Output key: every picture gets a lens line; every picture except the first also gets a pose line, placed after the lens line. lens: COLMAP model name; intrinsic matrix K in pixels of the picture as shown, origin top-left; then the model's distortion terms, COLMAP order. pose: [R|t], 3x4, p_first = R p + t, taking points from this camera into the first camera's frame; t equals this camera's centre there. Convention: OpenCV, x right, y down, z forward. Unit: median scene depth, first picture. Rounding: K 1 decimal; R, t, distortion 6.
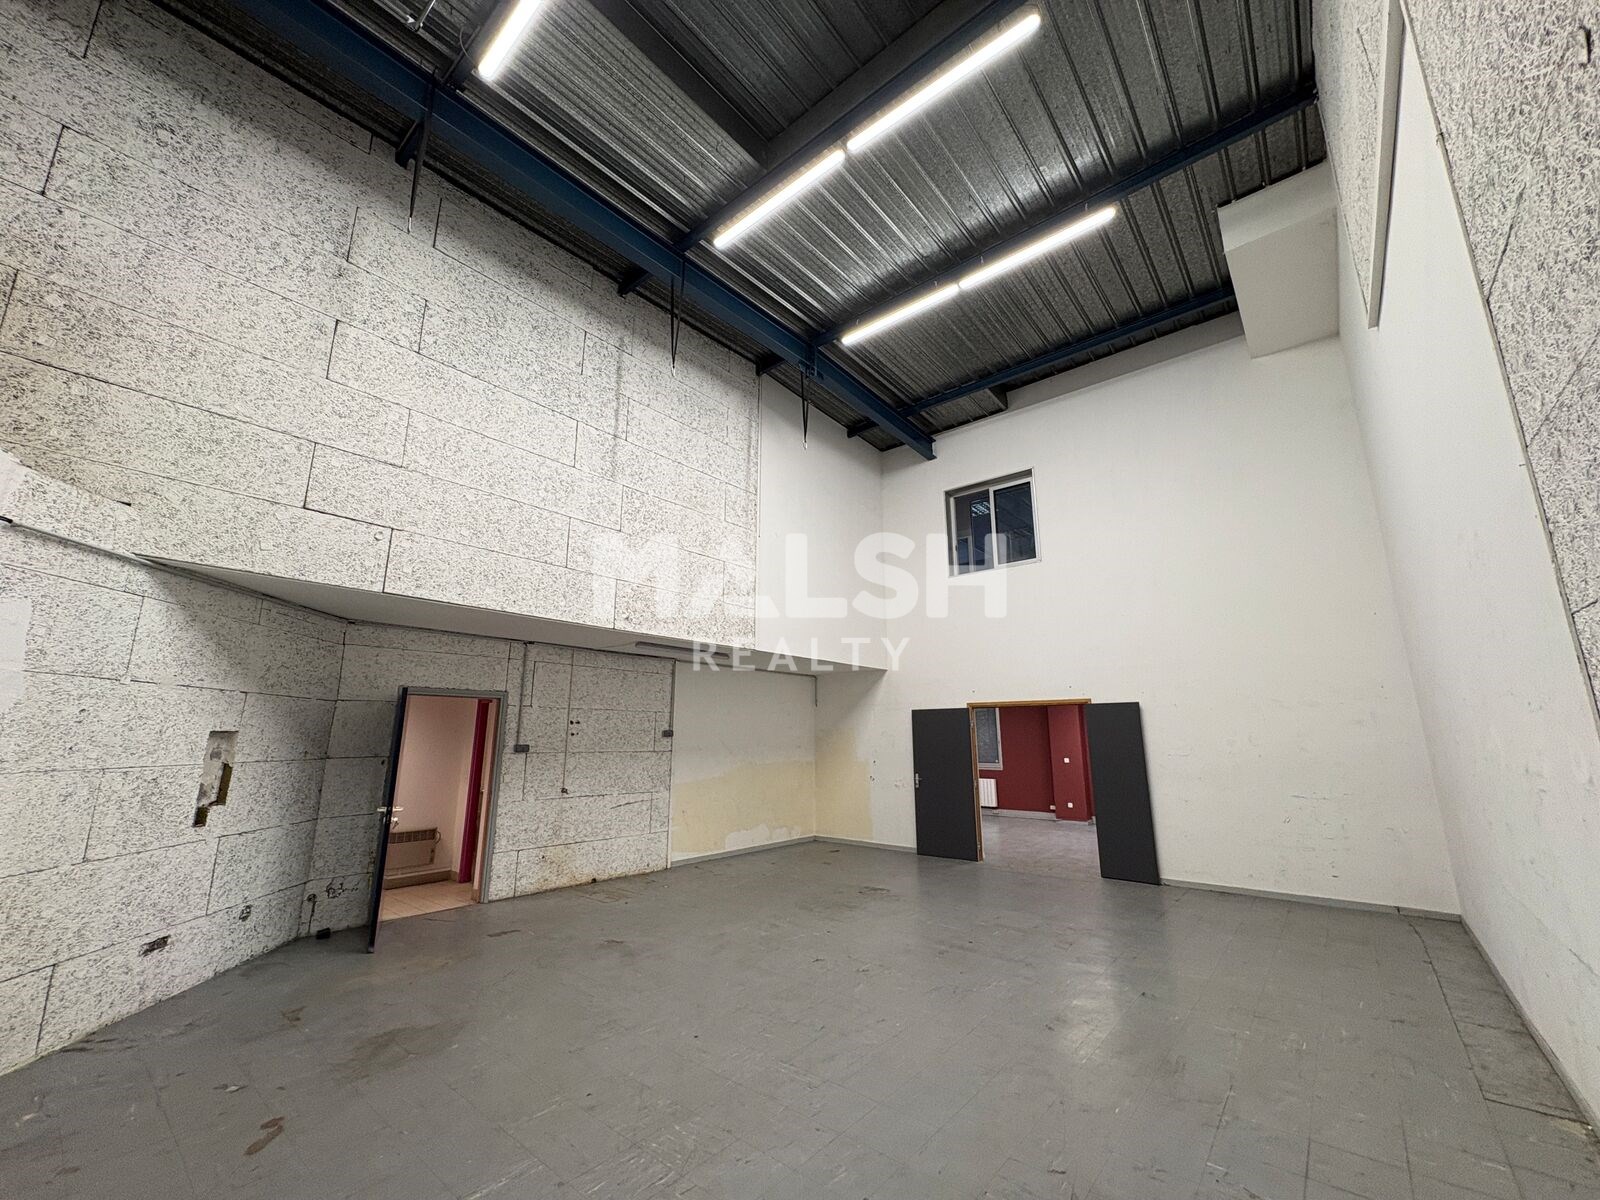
lens RADIAL K [[643.0, 0, 795.5], [0, 643.0, 598.2], [0, 0, 1]] dist [0.002006, -0.000015]
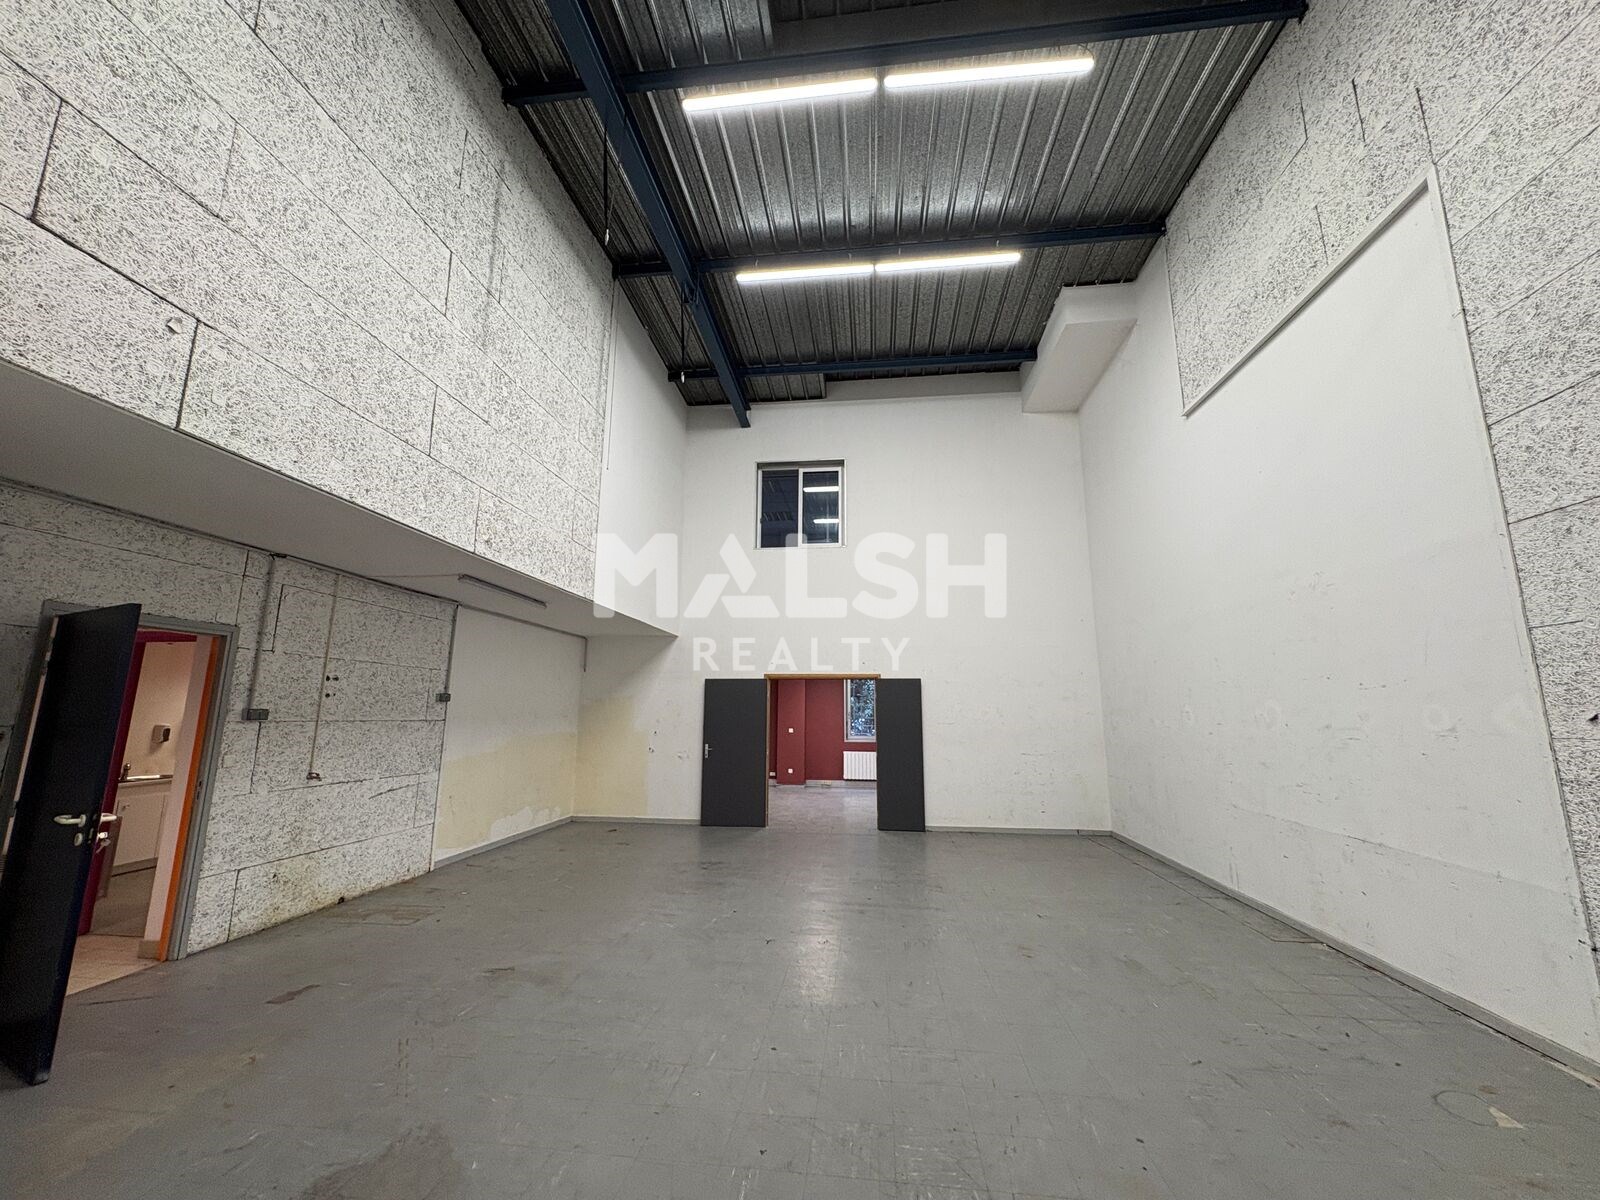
lens RADIAL K [[643.0, 0, 802.8], [0, 643.0, 598.3], [0, 0, 1]] dist [0.002006, -0.000015]
pose [[0.833217, 0.103783, 0.543120, -0.337097], [-0.124649, 0.992200, 0.001633, 0.047473], [-0.538714, -0.069060, 0.839653, 0.164964]]
